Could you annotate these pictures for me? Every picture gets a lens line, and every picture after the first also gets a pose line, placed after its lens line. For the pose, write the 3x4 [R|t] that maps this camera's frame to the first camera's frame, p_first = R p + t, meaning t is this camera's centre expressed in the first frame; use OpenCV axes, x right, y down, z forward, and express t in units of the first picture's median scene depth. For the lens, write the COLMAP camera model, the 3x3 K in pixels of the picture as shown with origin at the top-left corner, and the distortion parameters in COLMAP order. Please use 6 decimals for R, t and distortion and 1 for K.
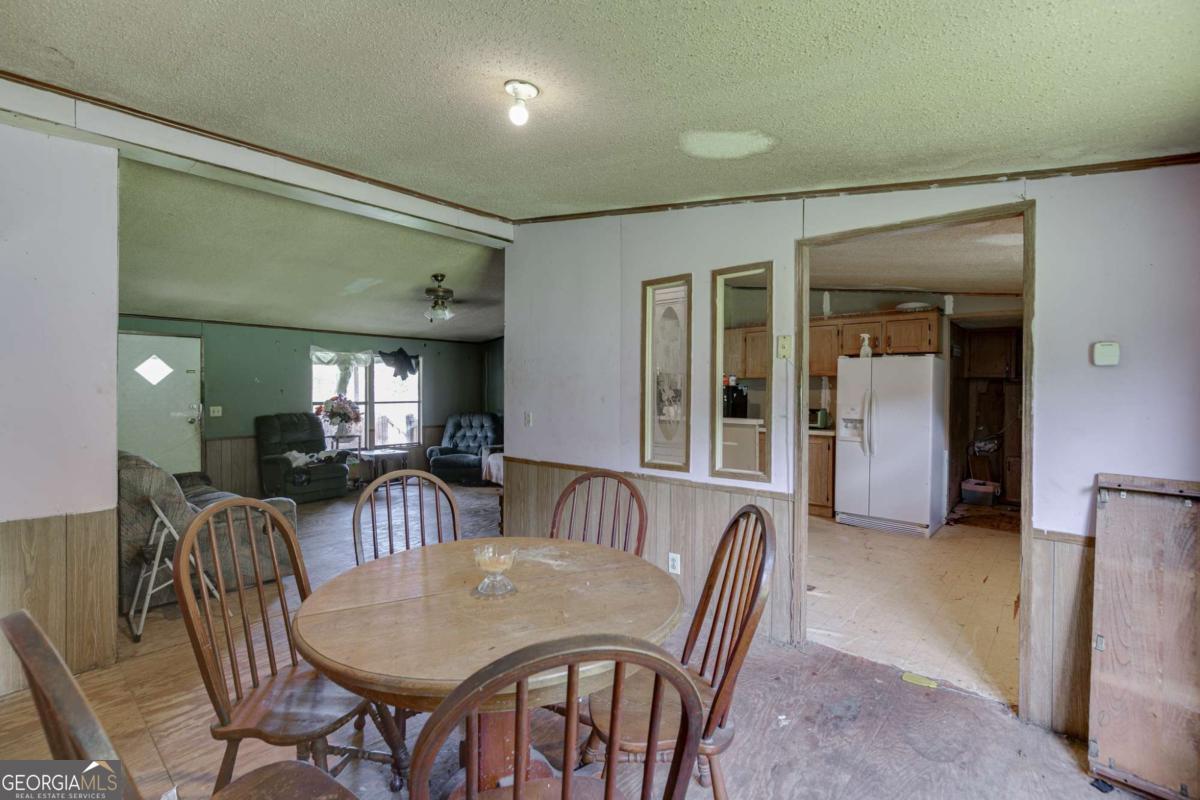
lens RADIAL K [[541.6, 0, 599.0], [0, 541.6, 392.9], [0, 0, 1]] dist [-0.015250, 0.006610]
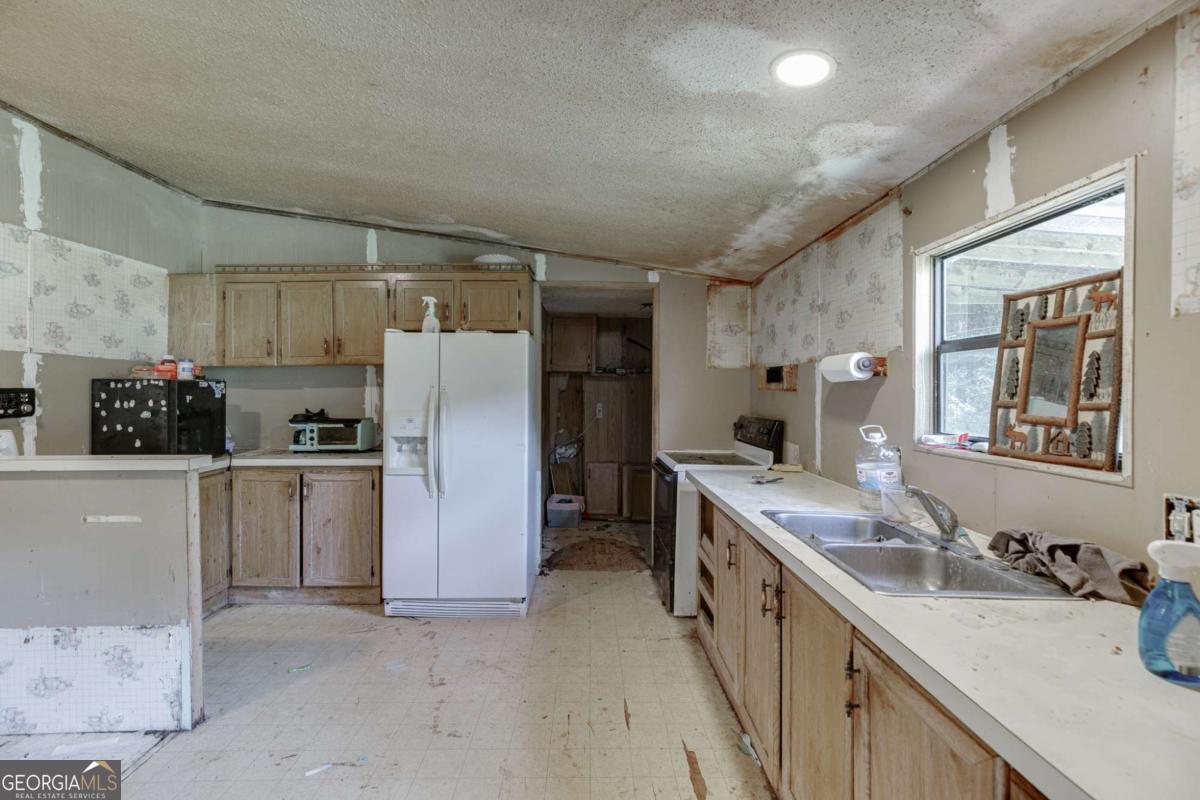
lens RADIAL K [[541.6, 0, 597.0], [0, 541.6, 392.2], [0, 0, 1]] dist [-0.015250, 0.006610]
pose [[0.735301, -0.011038, 0.677651, 0.195701], [0.007476, 0.999939, 0.008175, -0.002964], [-0.677699, -0.000945, 0.735338, 0.380264]]
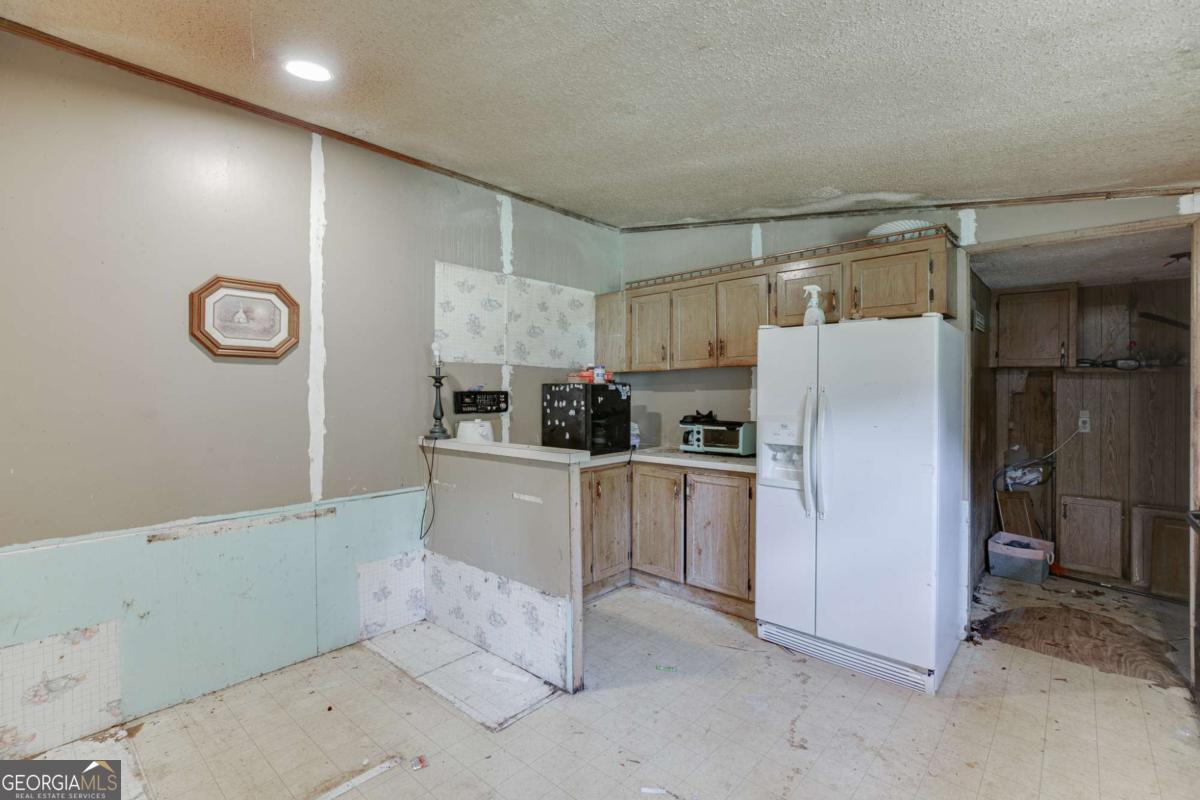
lens RADIAL K [[541.6, 0, 595.9], [0, 541.6, 391.7], [0, 0, 1]] dist [-0.015250, 0.006610]
pose [[0.999912, -0.008970, -0.009808, 0.258270], [0.008935, 0.999954, -0.003600, -0.002357], [0.009840, 0.003513, 0.999945, 0.419793]]
